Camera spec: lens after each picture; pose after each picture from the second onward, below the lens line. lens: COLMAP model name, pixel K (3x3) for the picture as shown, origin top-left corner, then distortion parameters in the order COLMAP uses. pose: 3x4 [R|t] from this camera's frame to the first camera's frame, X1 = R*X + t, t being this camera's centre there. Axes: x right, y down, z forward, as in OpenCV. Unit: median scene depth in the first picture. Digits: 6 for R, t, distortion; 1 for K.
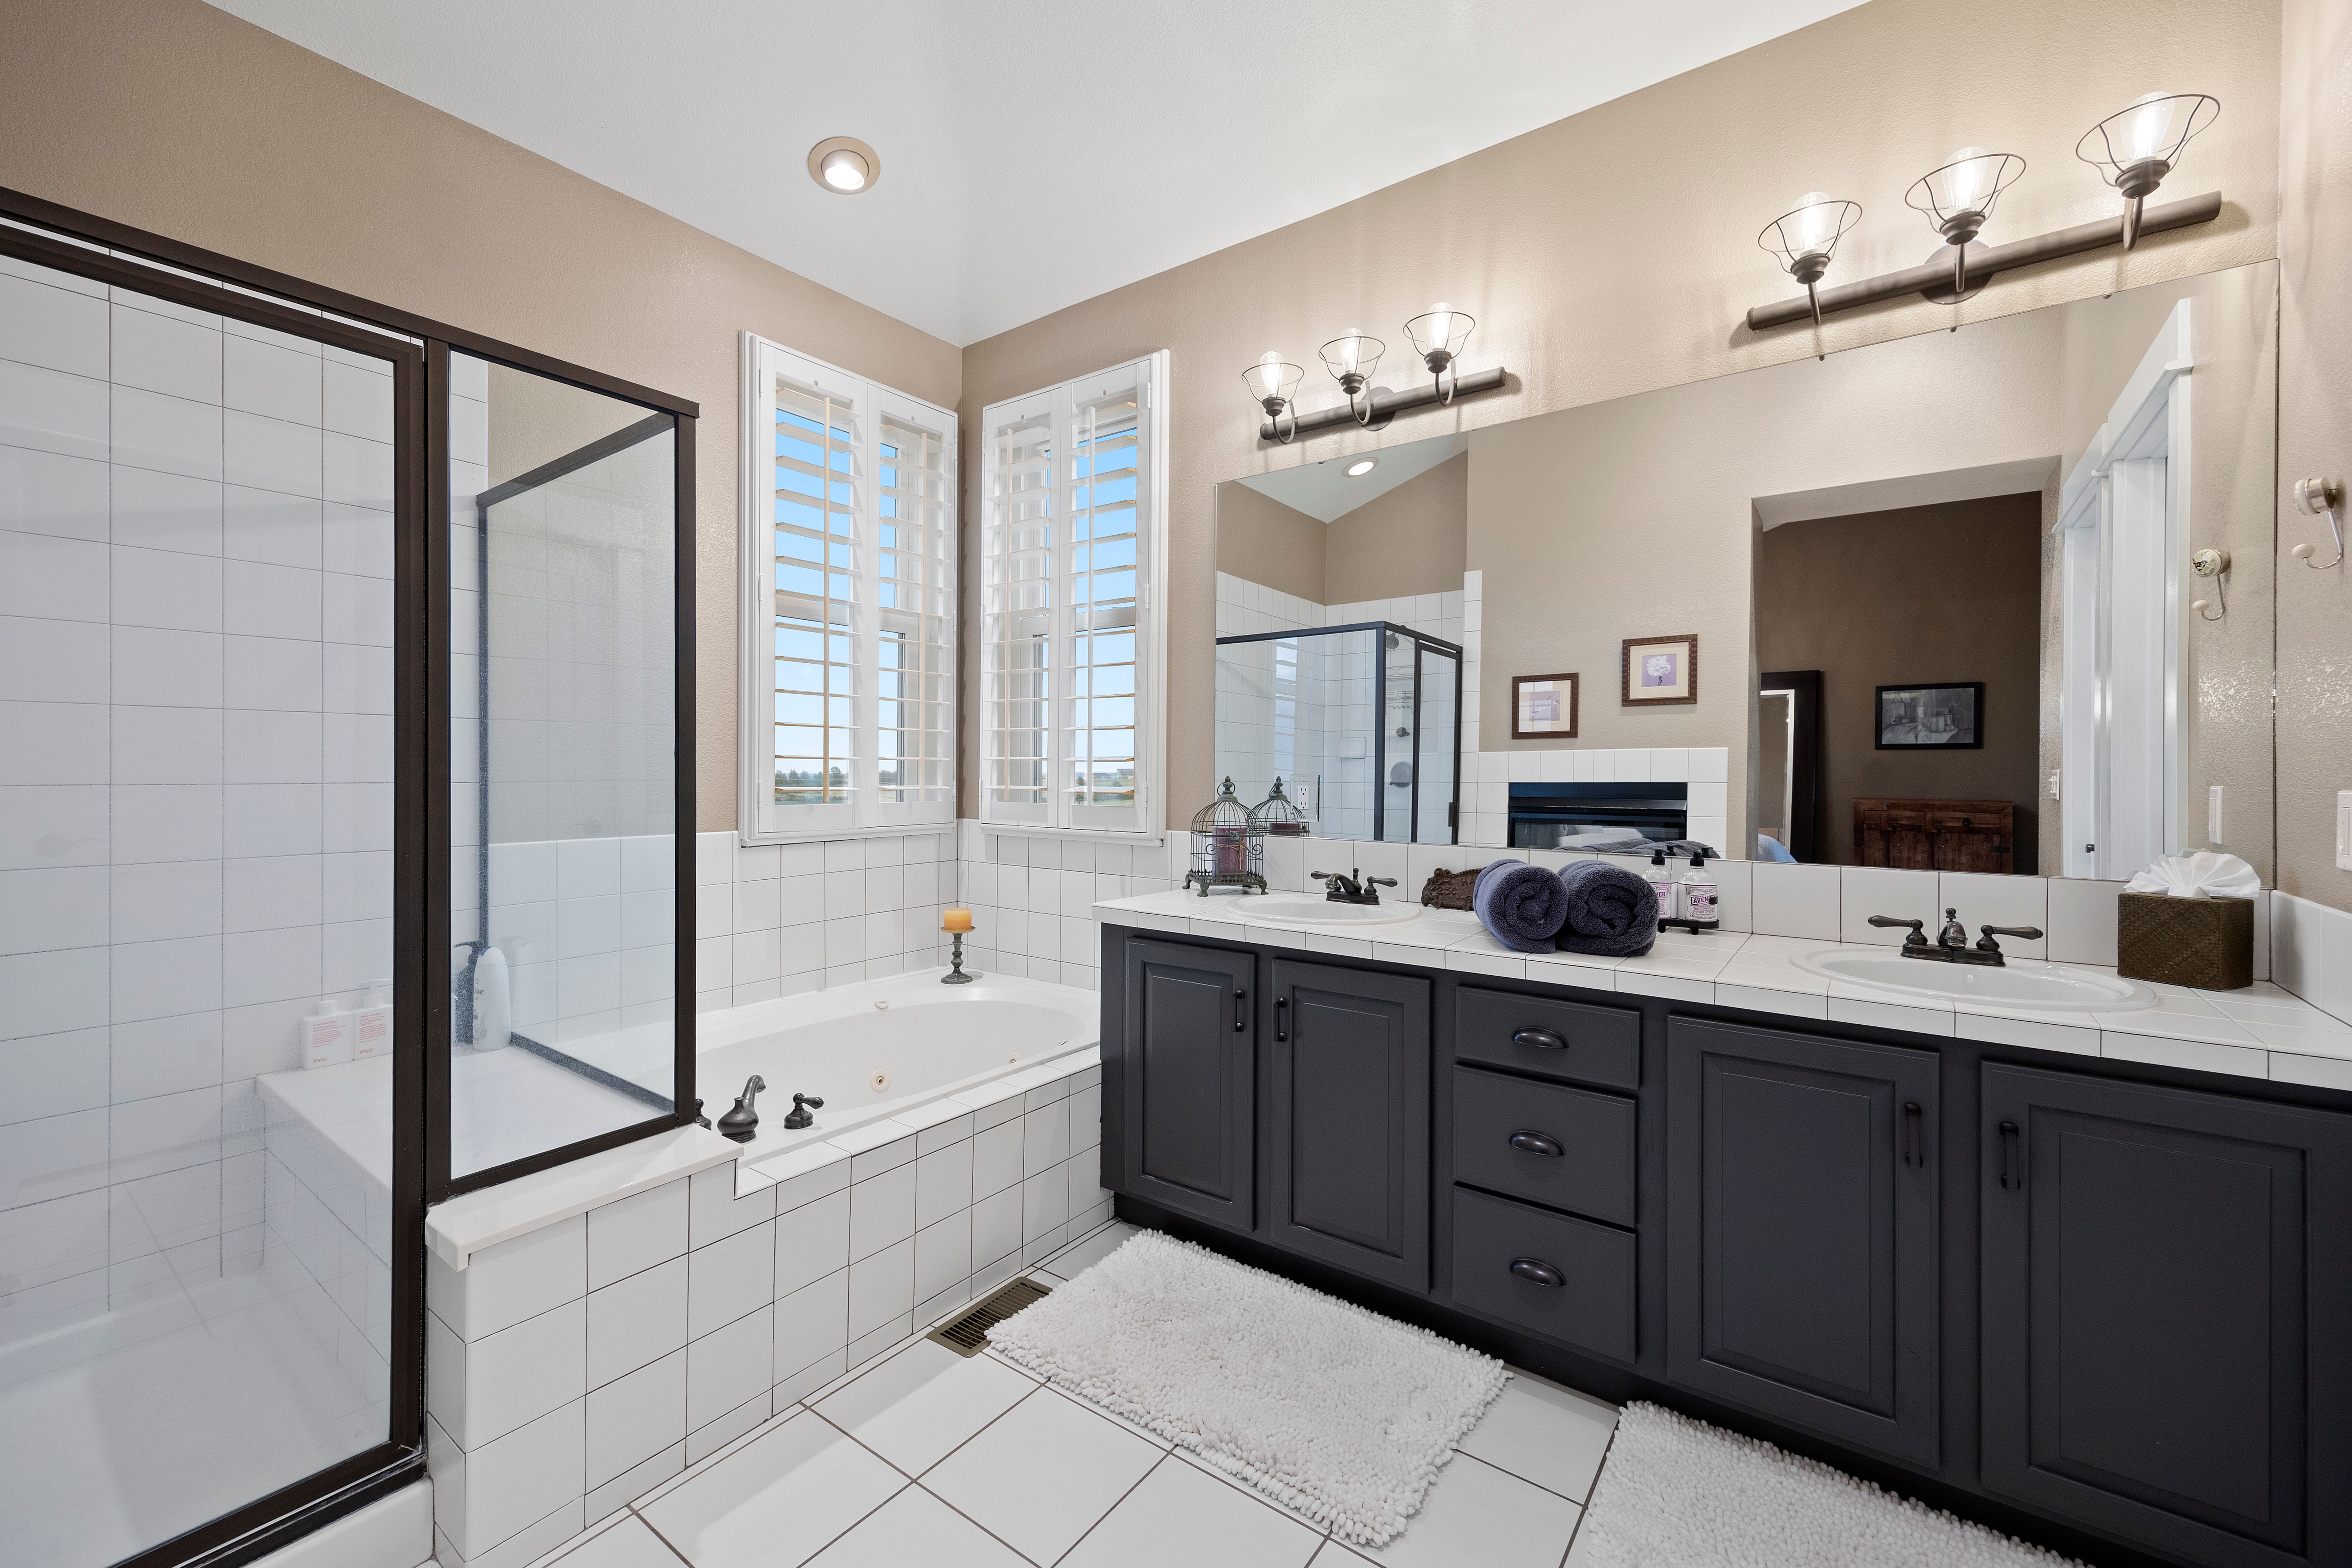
lens RADIAL K [[949.7, 0, 1176.0], [0, 949.7, 784.0], [0, 0, 1]] dist [0.000473, 0.000018]
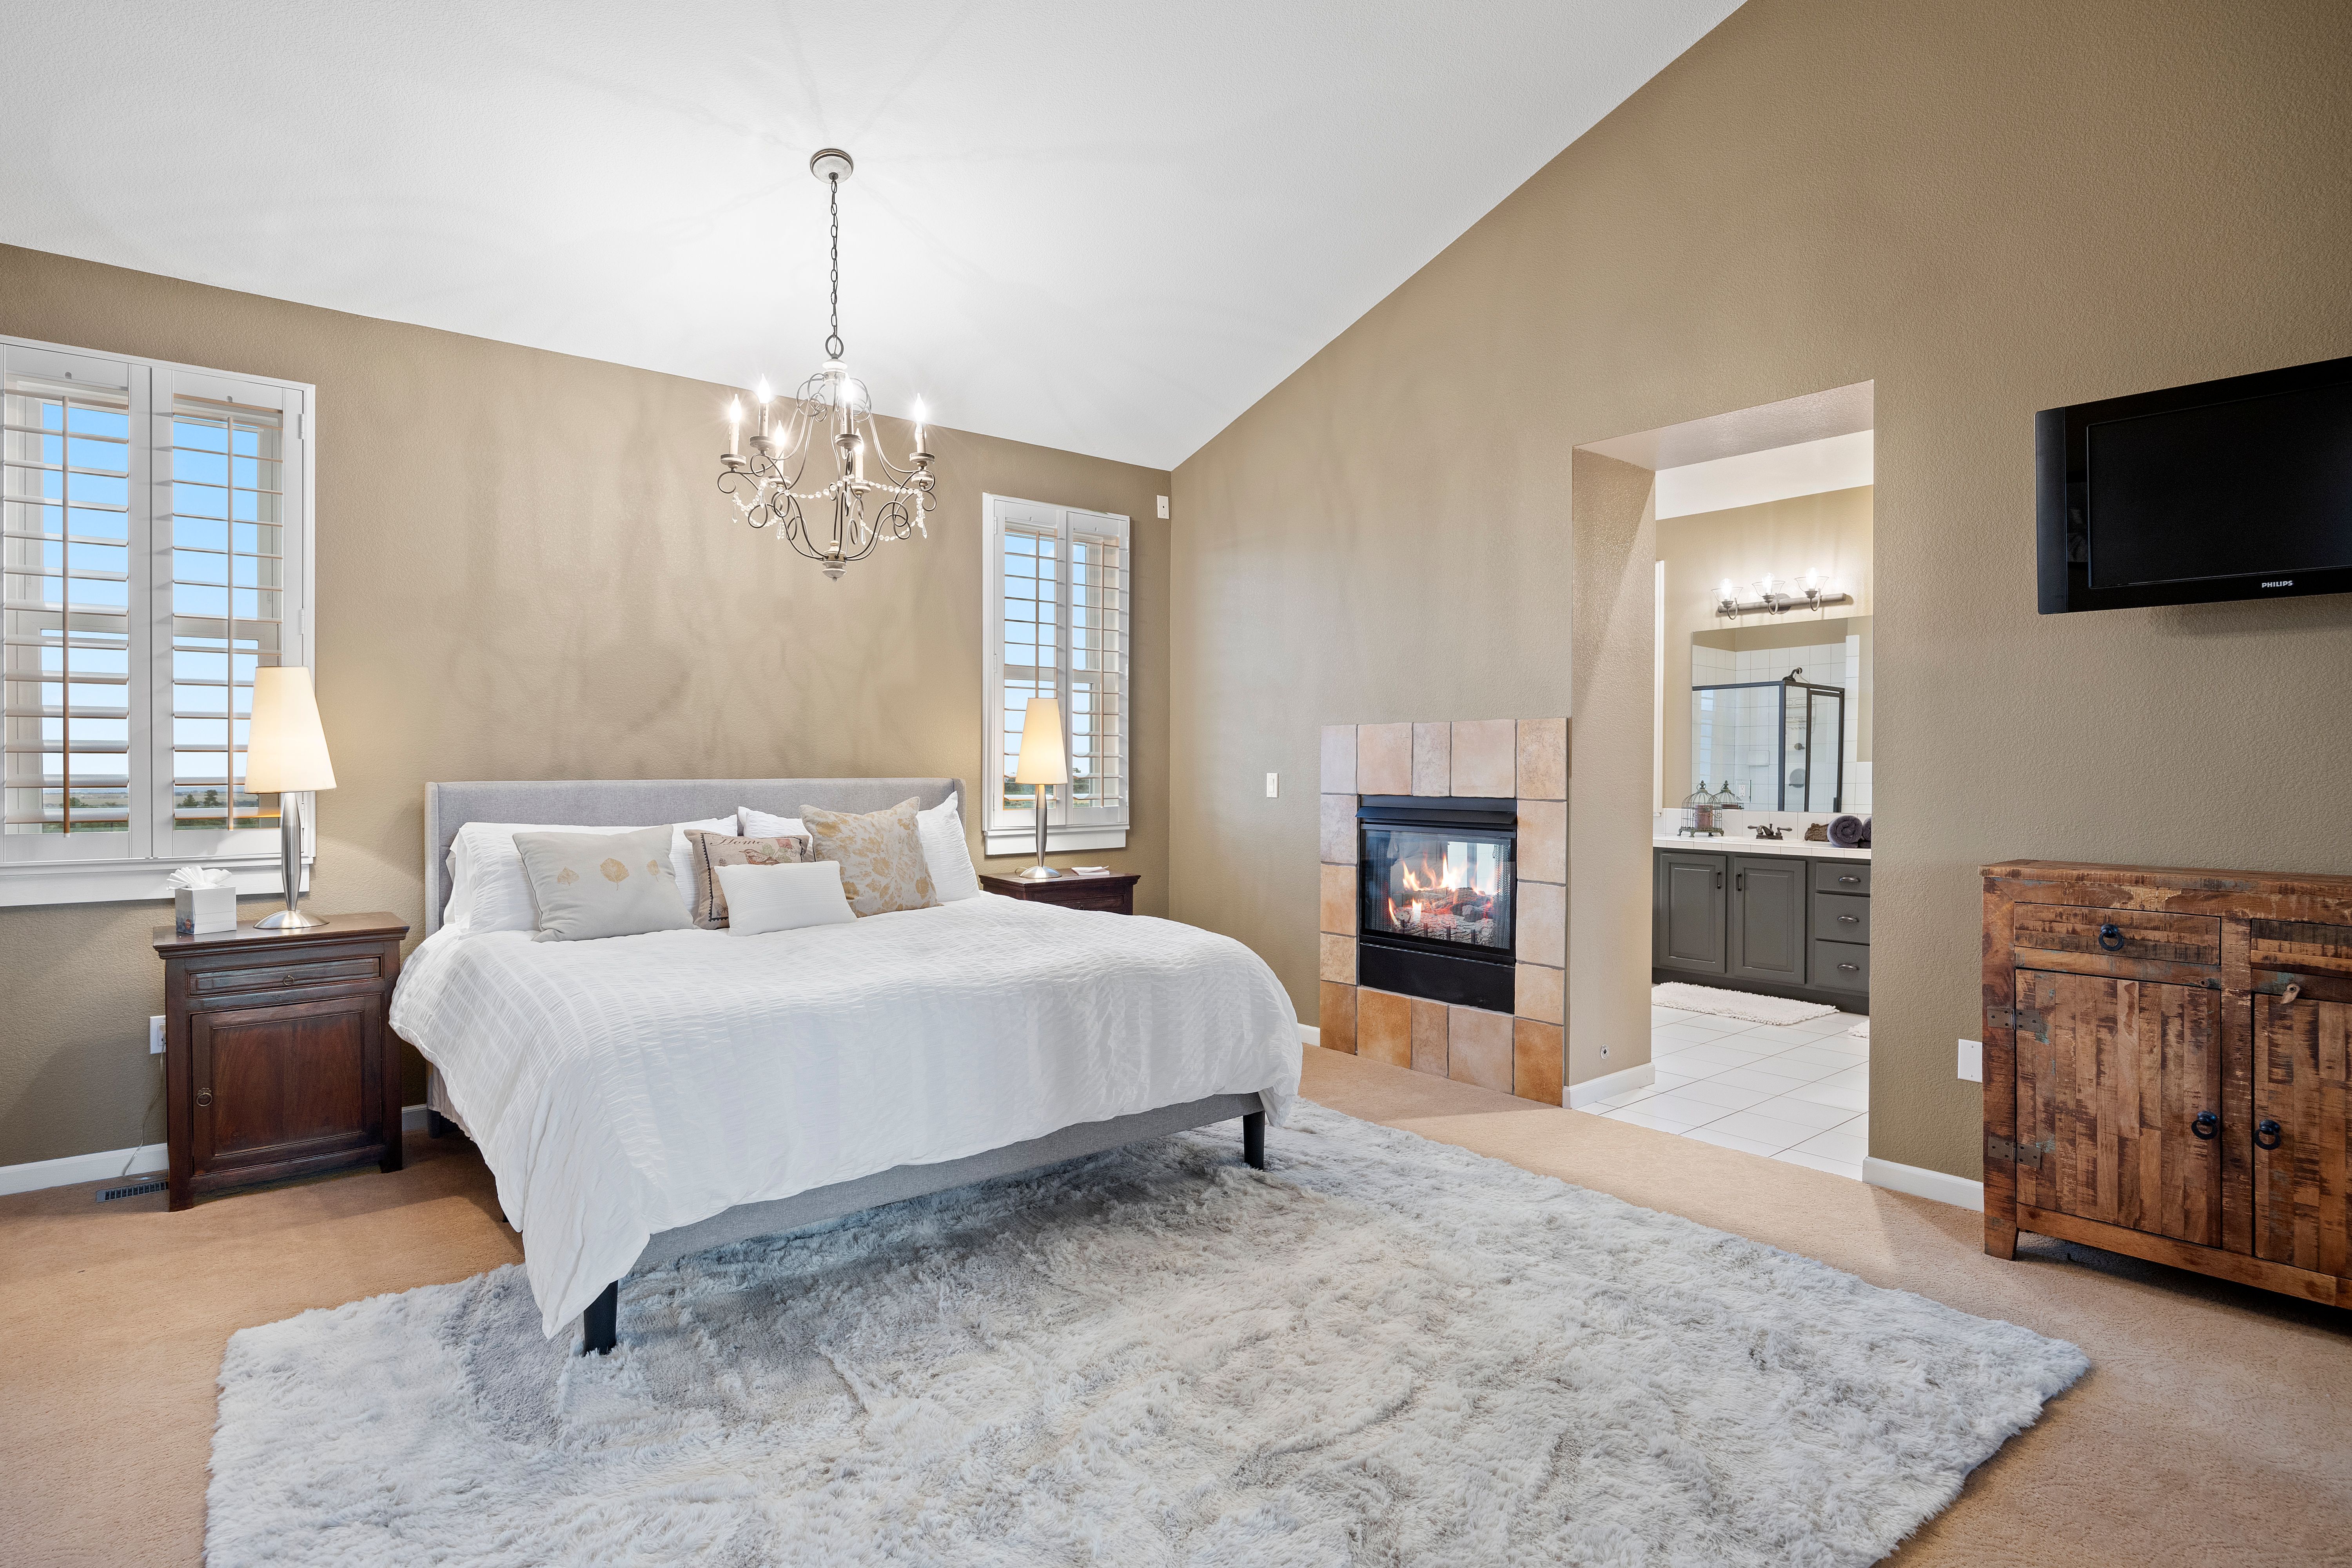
lens RADIAL K [[1207.6, 0, 1176.0], [0, 1207.6, 784.0], [0, 0, 1]] dist [0.001150, 0.000084]
pose [[0.969417, 0.001069, -0.245417, -0.409374], [-0.001648, 0.999996, -0.002153, 0.007586], [0.245414, 0.002492, 0.969415, -1.820281]]
